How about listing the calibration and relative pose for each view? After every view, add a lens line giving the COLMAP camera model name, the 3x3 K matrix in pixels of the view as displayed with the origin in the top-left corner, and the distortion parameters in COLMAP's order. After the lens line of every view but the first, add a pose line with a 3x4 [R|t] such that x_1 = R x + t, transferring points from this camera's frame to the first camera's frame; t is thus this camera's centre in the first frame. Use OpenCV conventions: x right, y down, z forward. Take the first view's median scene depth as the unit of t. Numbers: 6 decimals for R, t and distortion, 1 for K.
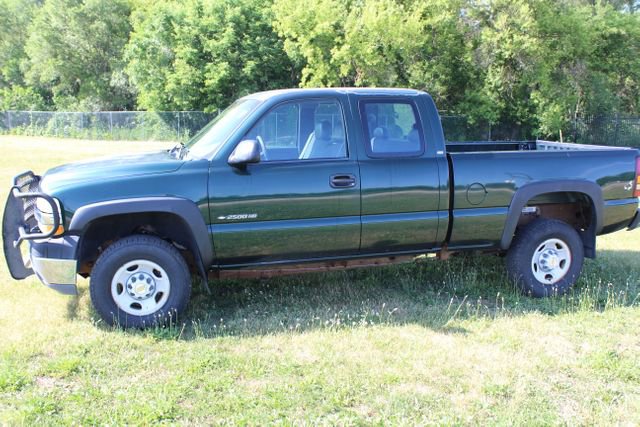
lens RADIAL K [[669.1, 0, 320.7], [0, 669.1, 242.2], [0, 0, 1]] dist [-0.085782, -0.003735]
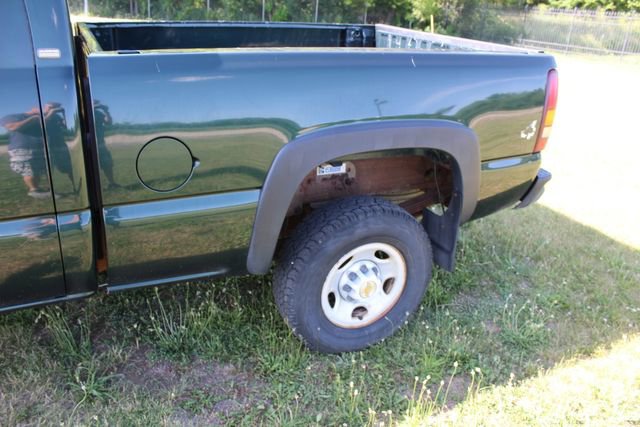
lens RADIAL K [[548.8, 0, 320.0], [0, 548.8, 213.5], [0, 0, 1]] dist [-0.117966, 0.157015]
pose [[0.988012, 0.001157, 0.154370, 0.258882], [-0.031245, 0.980775, 0.192624, -0.102862], [-0.151179, -0.195138, 0.969054, 0.638319]]
